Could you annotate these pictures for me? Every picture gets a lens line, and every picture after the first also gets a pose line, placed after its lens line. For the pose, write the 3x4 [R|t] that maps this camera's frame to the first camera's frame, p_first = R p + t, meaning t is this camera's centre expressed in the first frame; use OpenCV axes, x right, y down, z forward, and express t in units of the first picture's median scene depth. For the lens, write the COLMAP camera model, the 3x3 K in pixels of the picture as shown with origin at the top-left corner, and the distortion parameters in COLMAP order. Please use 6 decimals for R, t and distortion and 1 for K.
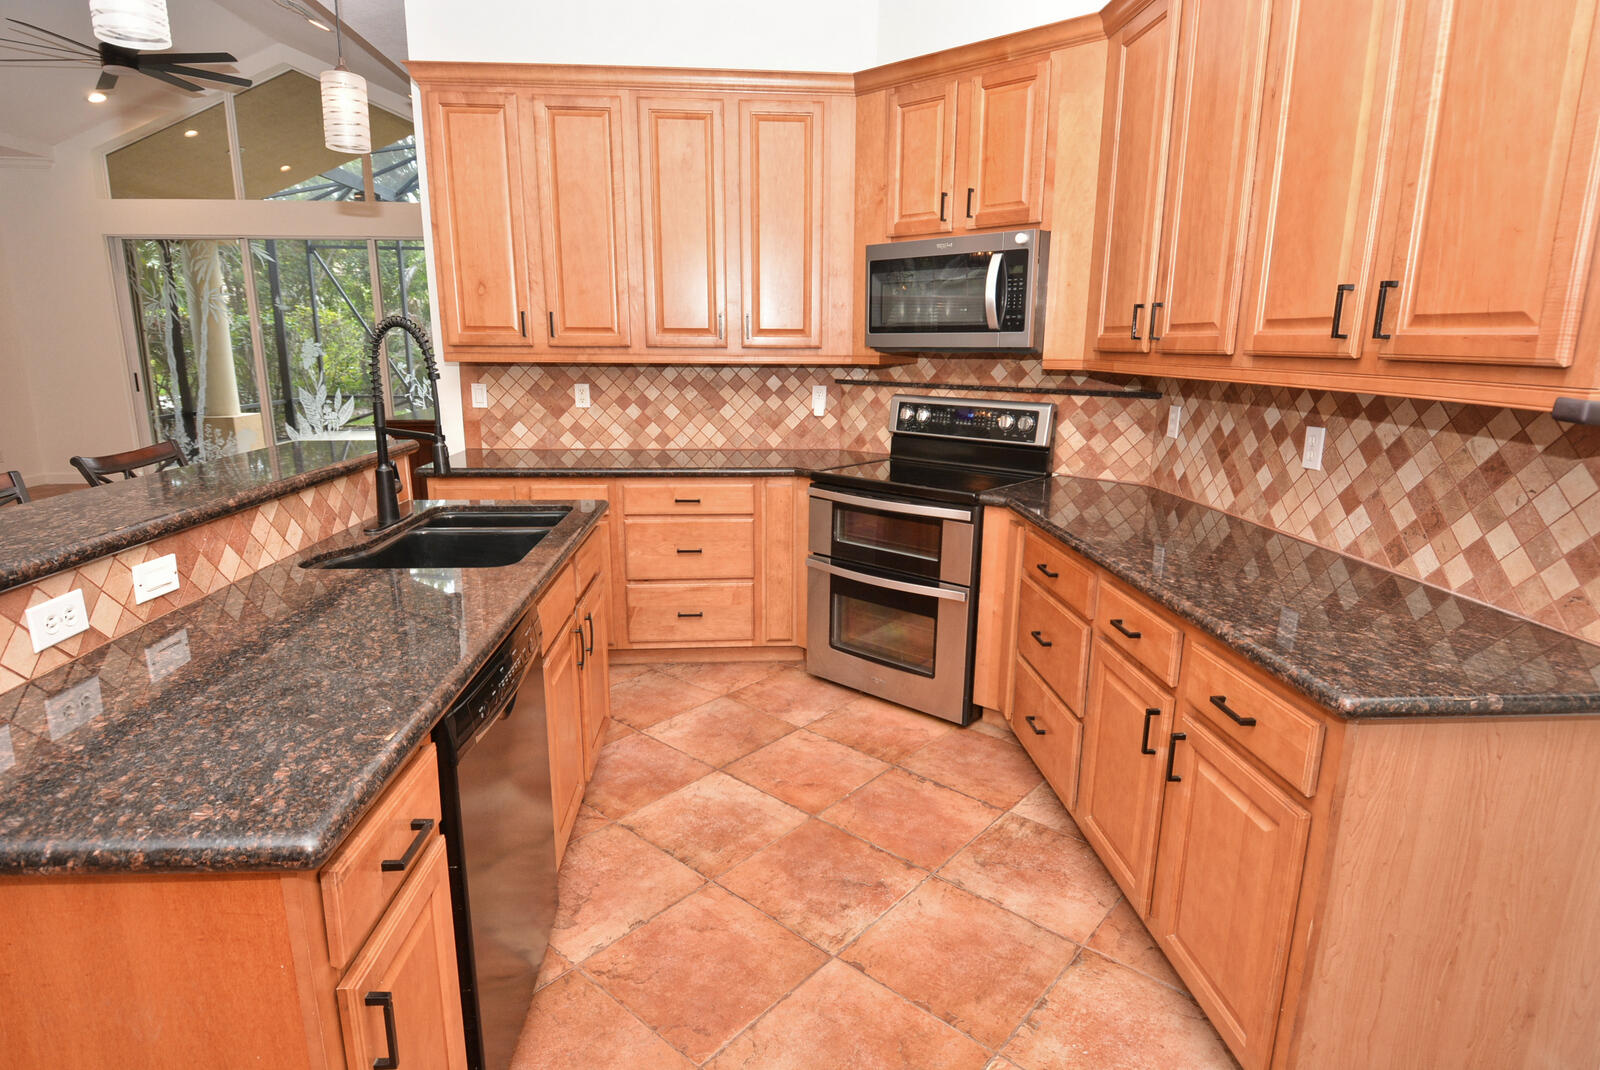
lens RADIAL K [[862.2, 0, 797.7], [0, 862.2, 530.9], [0, 0, 1]] dist [0.012210, -0.004754]
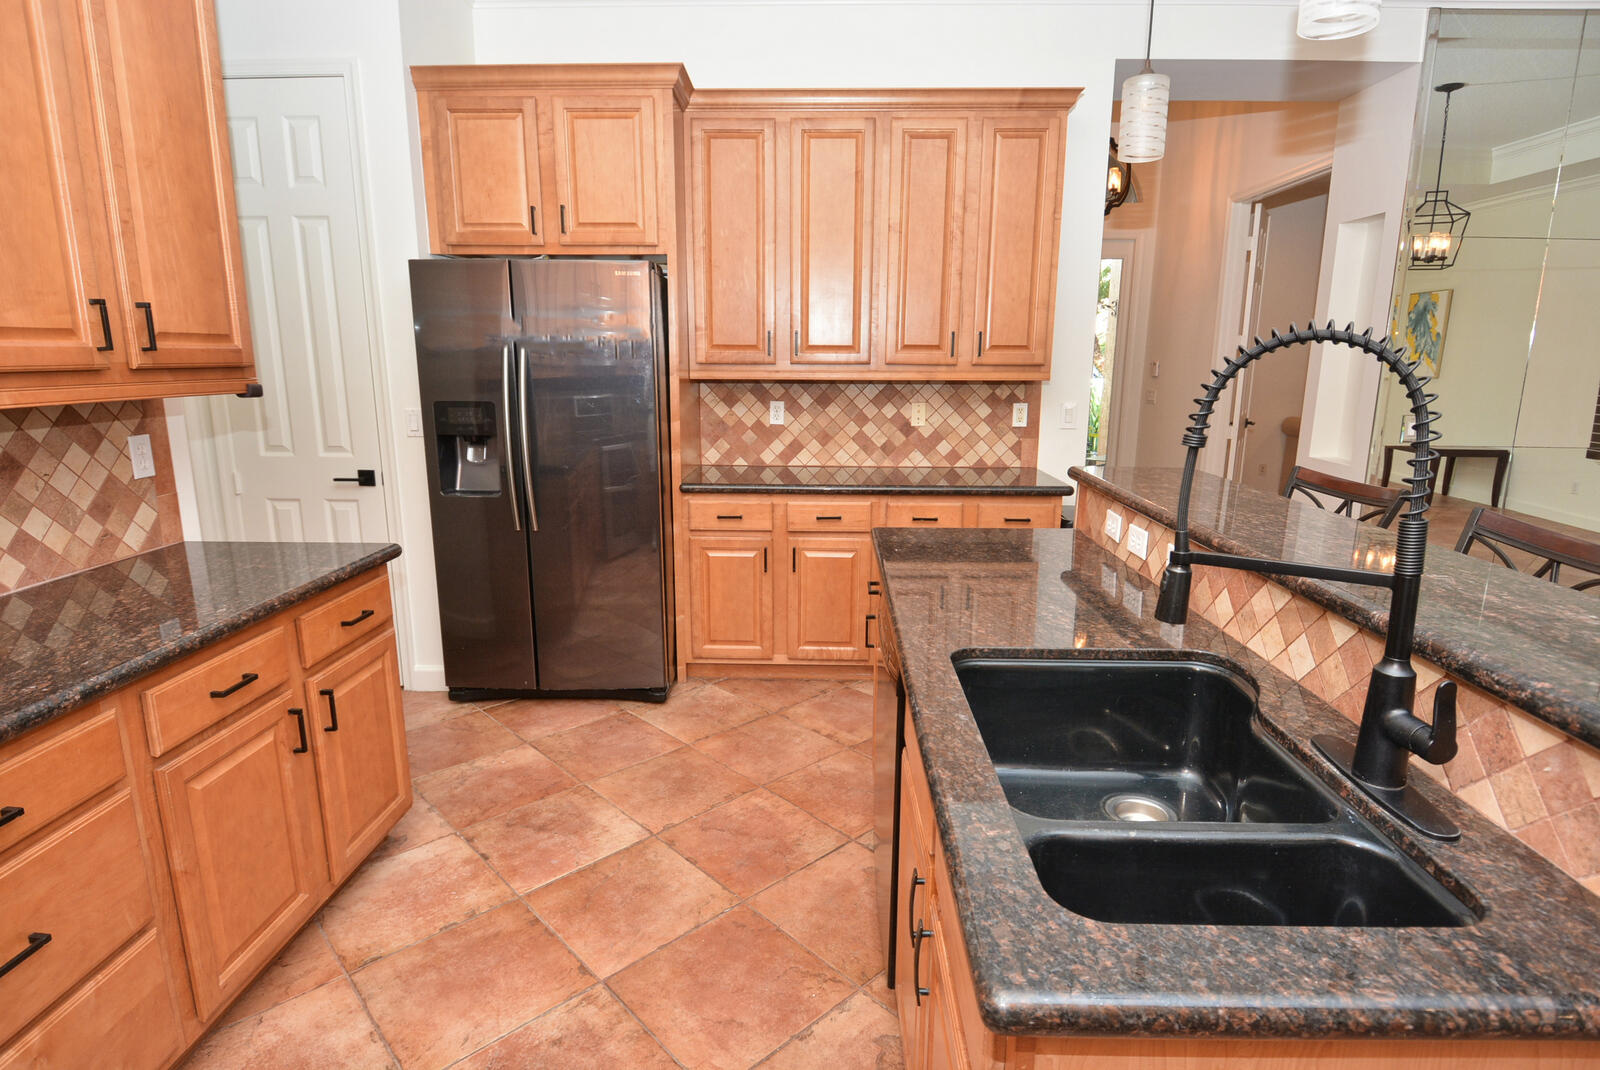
lens RADIAL K [[862.2, 0, 801.4], [0, 862.2, 543.5], [0, 0, 1]] dist [0.012210, -0.004754]
pose [[-0.996217, -0.031689, 0.080921, -0.141677], [0.005237, 0.907562, 0.419886, -0.213076], [-0.086746, 0.418722, -0.903962, 0.941898]]
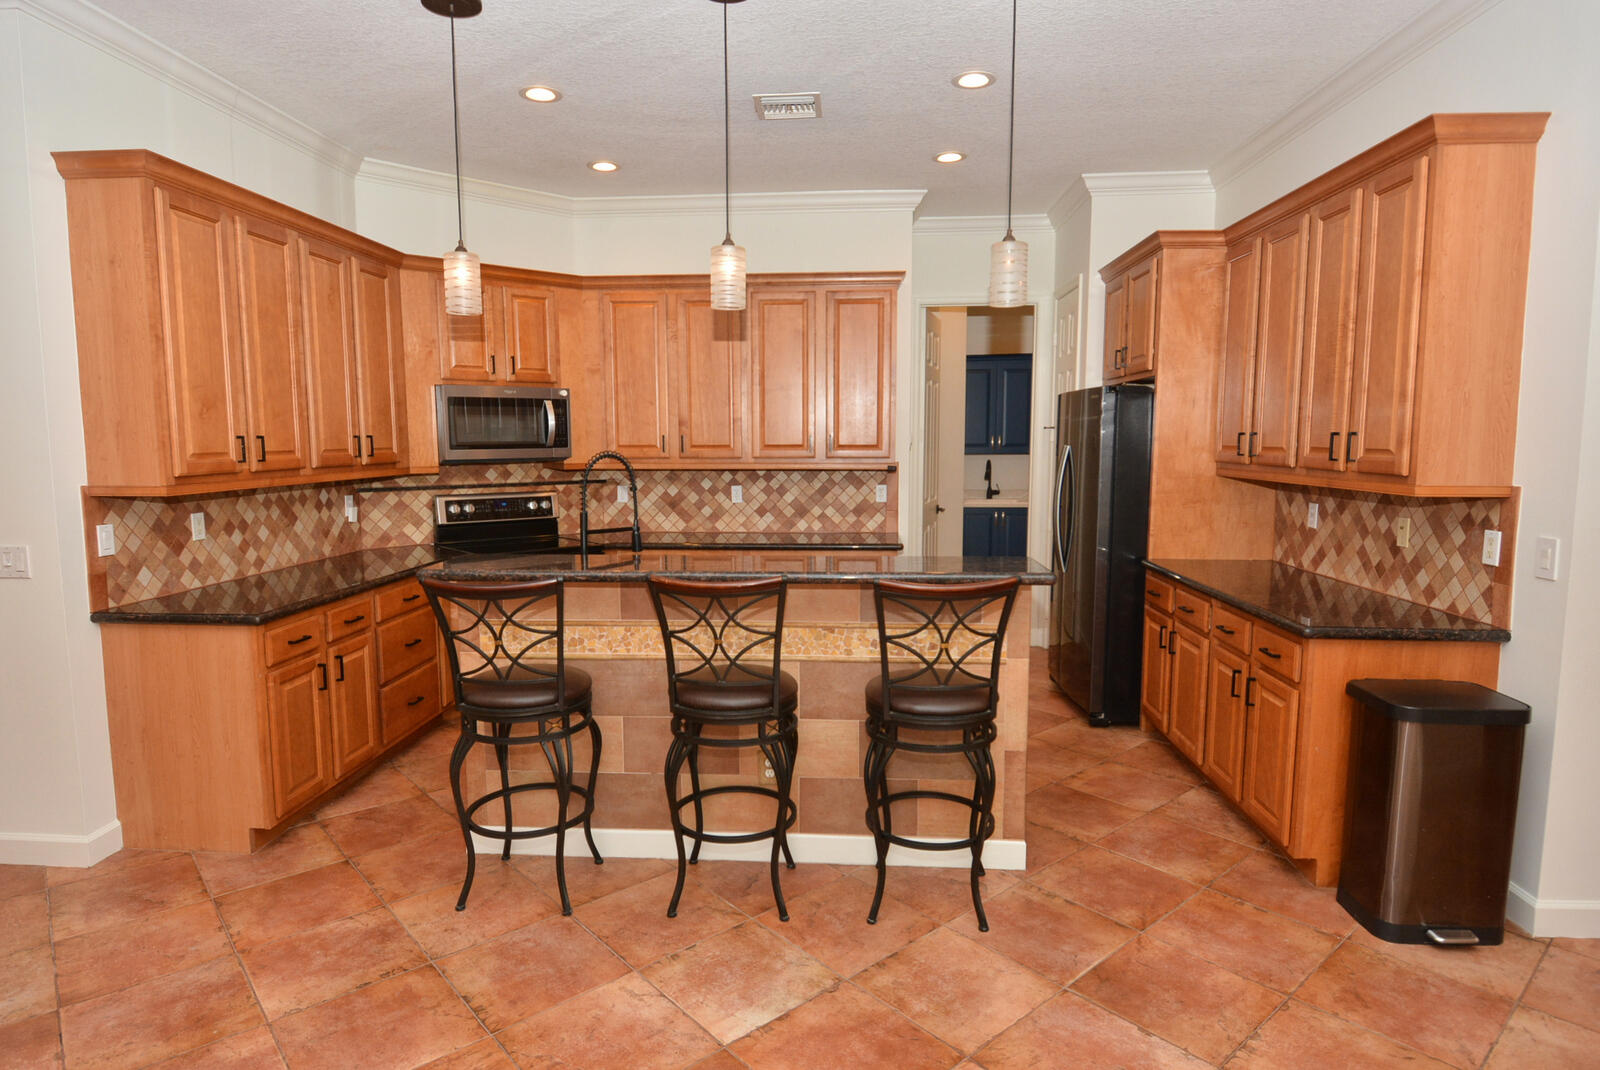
lens RADIAL K [[862.2, 0, 802.1], [0, 862.2, 529.4], [0, 0, 1]] dist [0.012210, -0.004754]
pose [[0.117053, -0.112596, 0.986722, -1.144073], [0.216378, 0.972575, 0.085314, -0.105941], [-0.969267, 0.203519, 0.138206, 0.320629]]
